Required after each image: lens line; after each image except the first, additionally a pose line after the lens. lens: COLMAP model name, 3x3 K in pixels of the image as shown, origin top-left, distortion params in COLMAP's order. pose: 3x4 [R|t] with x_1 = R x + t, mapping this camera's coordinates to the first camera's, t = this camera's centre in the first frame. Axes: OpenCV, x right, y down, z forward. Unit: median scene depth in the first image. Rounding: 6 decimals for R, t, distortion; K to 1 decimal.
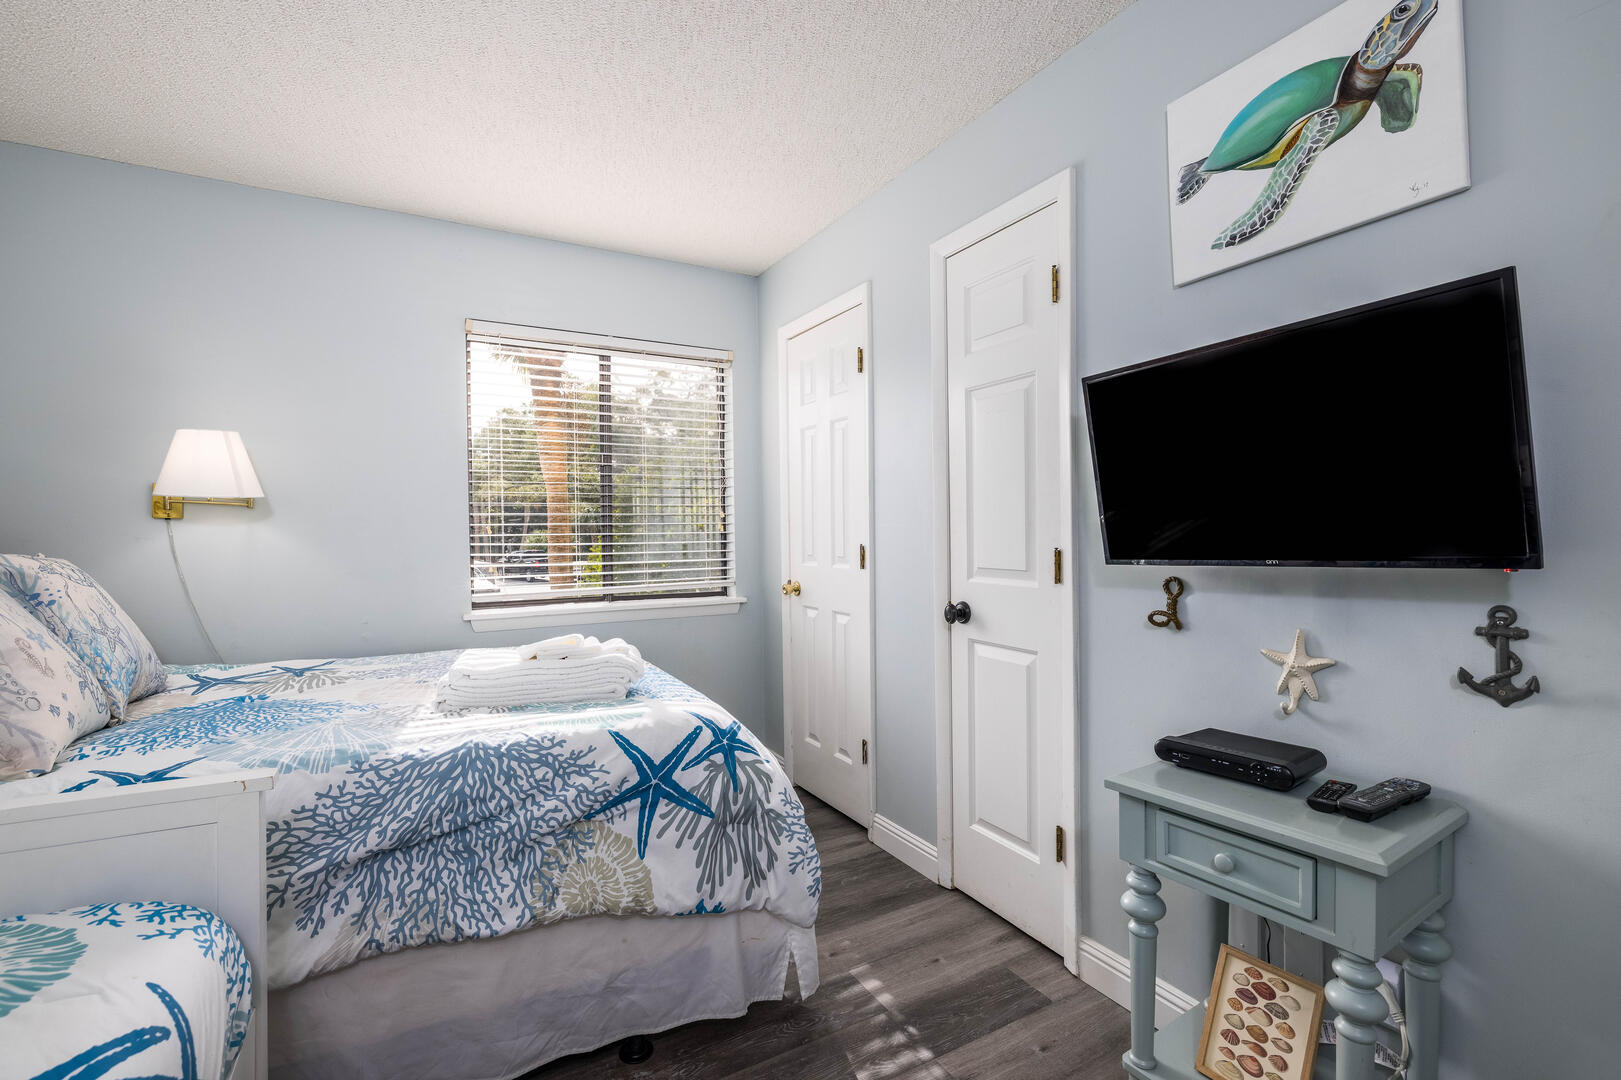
lens RADIAL K [[727.7, 0, 812.0], [0, 727.7, 534.2], [0, 0, 1]] dist [-0.001005, -0.000716]
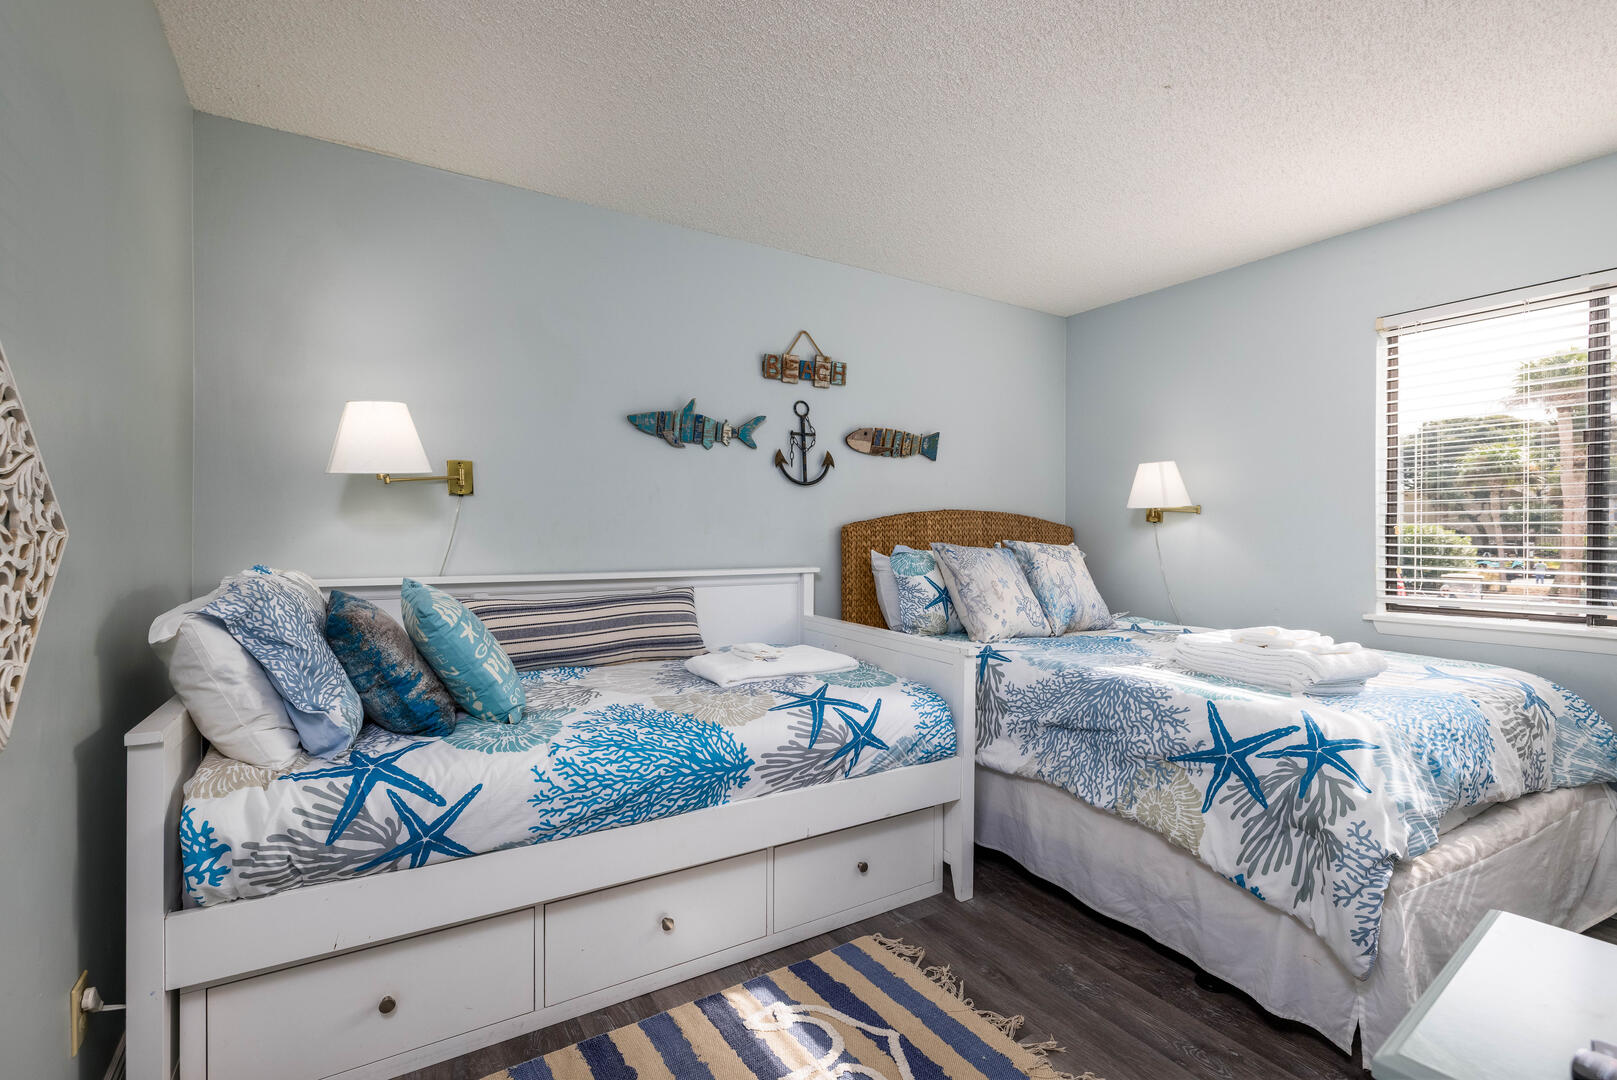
lens RADIAL K [[725.9, 0, 806.0], [0, 725.9, 538.9], [0, 0, 1]] dist [-0.001005, -0.000716]
pose [[0.053059, 0.013470, -0.998501, 0.874377], [-0.006287, 0.999894, 0.013154, -0.003312], [0.998572, 0.005579, 0.053138, 0.296033]]
